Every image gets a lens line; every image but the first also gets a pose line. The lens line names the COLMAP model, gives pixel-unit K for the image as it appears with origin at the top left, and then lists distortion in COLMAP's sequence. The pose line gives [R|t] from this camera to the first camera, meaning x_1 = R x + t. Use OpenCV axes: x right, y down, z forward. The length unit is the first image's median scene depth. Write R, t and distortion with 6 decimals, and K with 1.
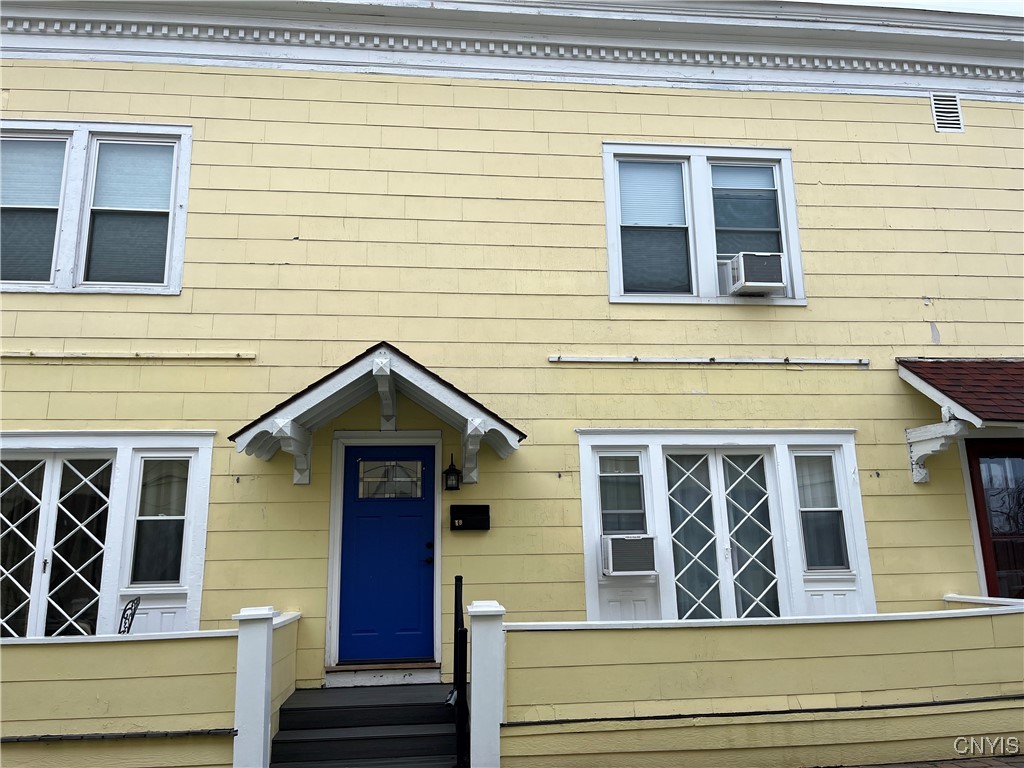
lens RADIAL K [[769.9, 0, 519.9], [0, 769.9, 374.2], [0, 0, 1]] dist [0.019277, -0.039102]
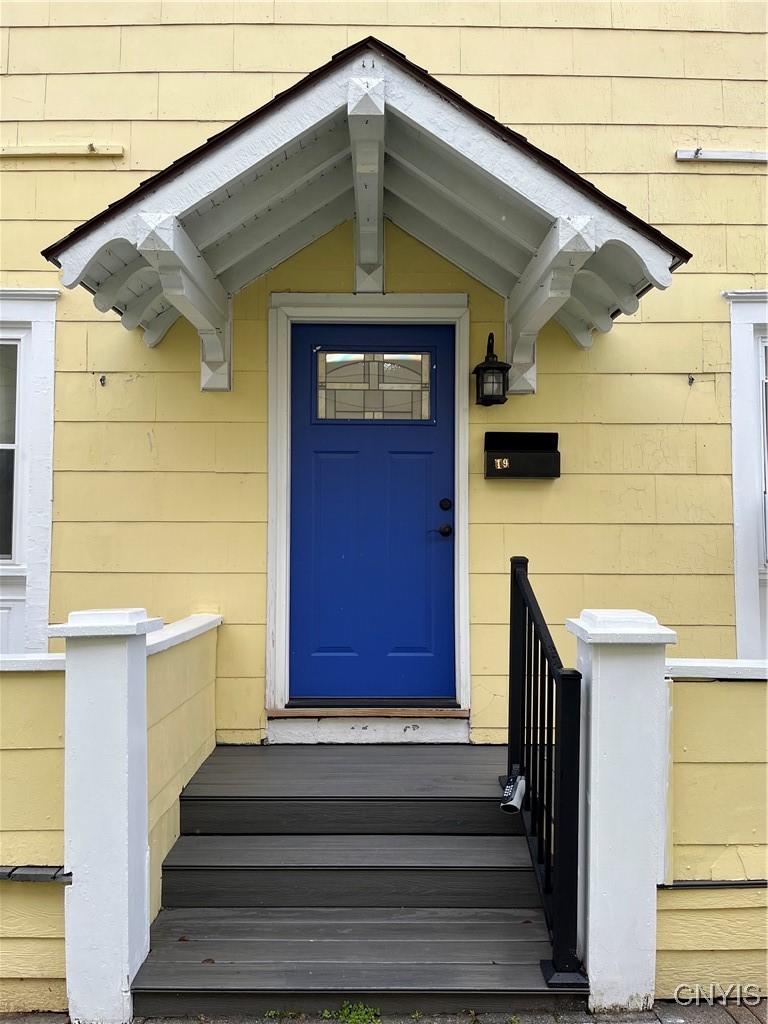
lens RADIAL K [[769.9, 0, 385.7], [0, 769.9, 515.4], [0, 0, 1]] dist [0.019277, -0.039102]
pose [[0.994761, 0.017280, -0.100755, -0.107223], [0.001562, 0.982924, 0.184008, 0.131541], [0.102214, -0.183201, 0.977747, 0.465766]]
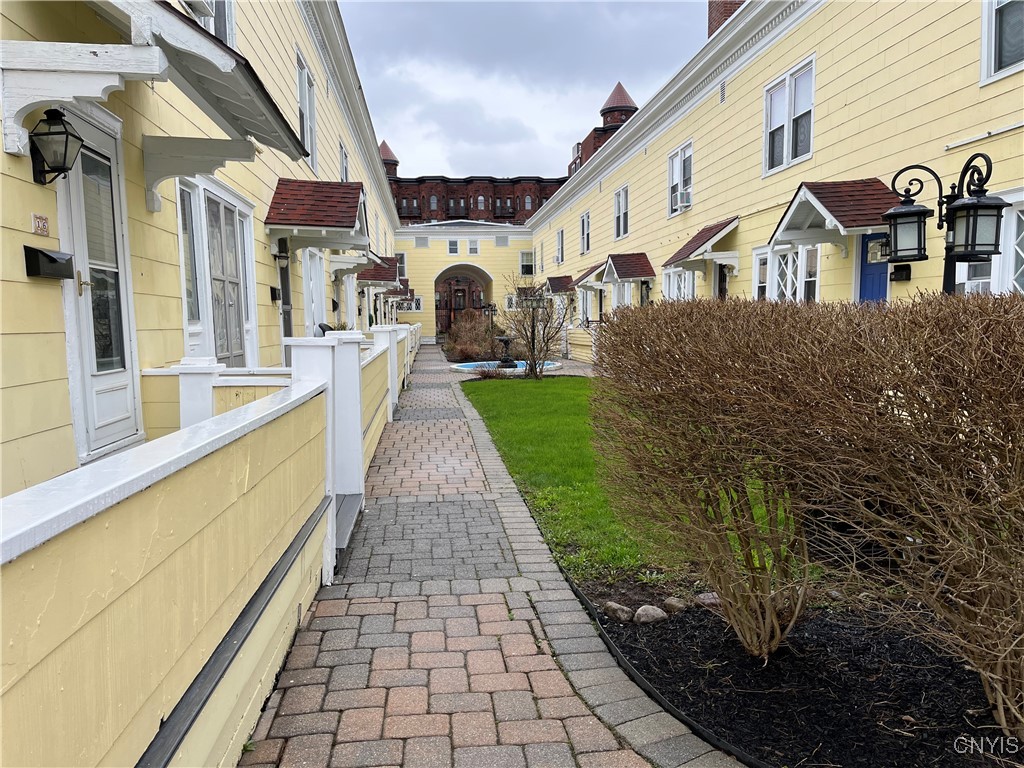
lens RADIAL K [[769.9, 0, 513.2], [0, 769.9, 385.7], [0, 0, 1]] dist [0.019277, -0.039102]
pose [[-0.000868, 0.104482, -0.994526, 1.482414], [0.228616, 0.968209, 0.101518, 0.074388], [0.973516, -0.227276, -0.024726, 0.252122]]
